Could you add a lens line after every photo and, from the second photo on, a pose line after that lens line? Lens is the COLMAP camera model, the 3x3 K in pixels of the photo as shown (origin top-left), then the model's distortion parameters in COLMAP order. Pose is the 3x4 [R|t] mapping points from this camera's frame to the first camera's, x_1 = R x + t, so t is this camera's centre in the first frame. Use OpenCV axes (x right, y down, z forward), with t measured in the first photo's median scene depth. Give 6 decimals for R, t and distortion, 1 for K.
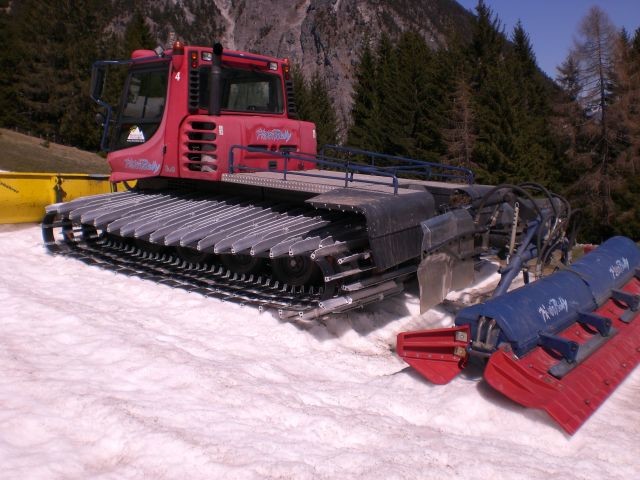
lens RADIAL K [[709.8, 0, 320.4], [0, 709.8, 238.1], [0, 0, 1]] dist [-0.149808, 0.000000]
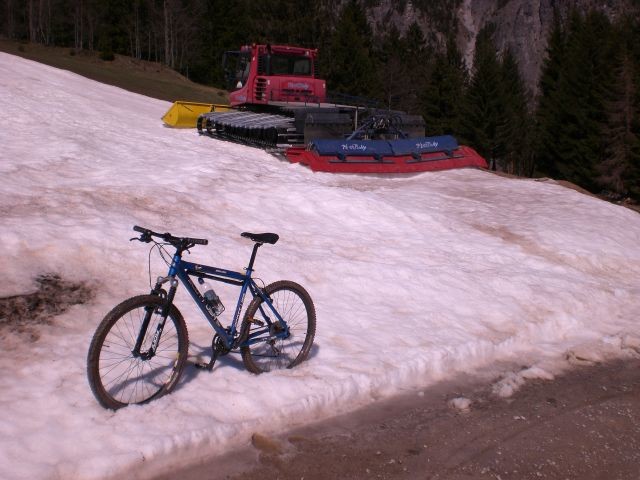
lens RADIAL K [[709.8, 0, 319.0], [0, 709.8, 241.2], [0, 0, 1]] dist [-0.149808, 0.000000]
pose [[0.945372, 0.075886, -0.317038, 0.685362], [-0.061799, 0.996612, 0.054269, 0.201217], [0.320082, -0.031712, 0.946859, -1.000839]]
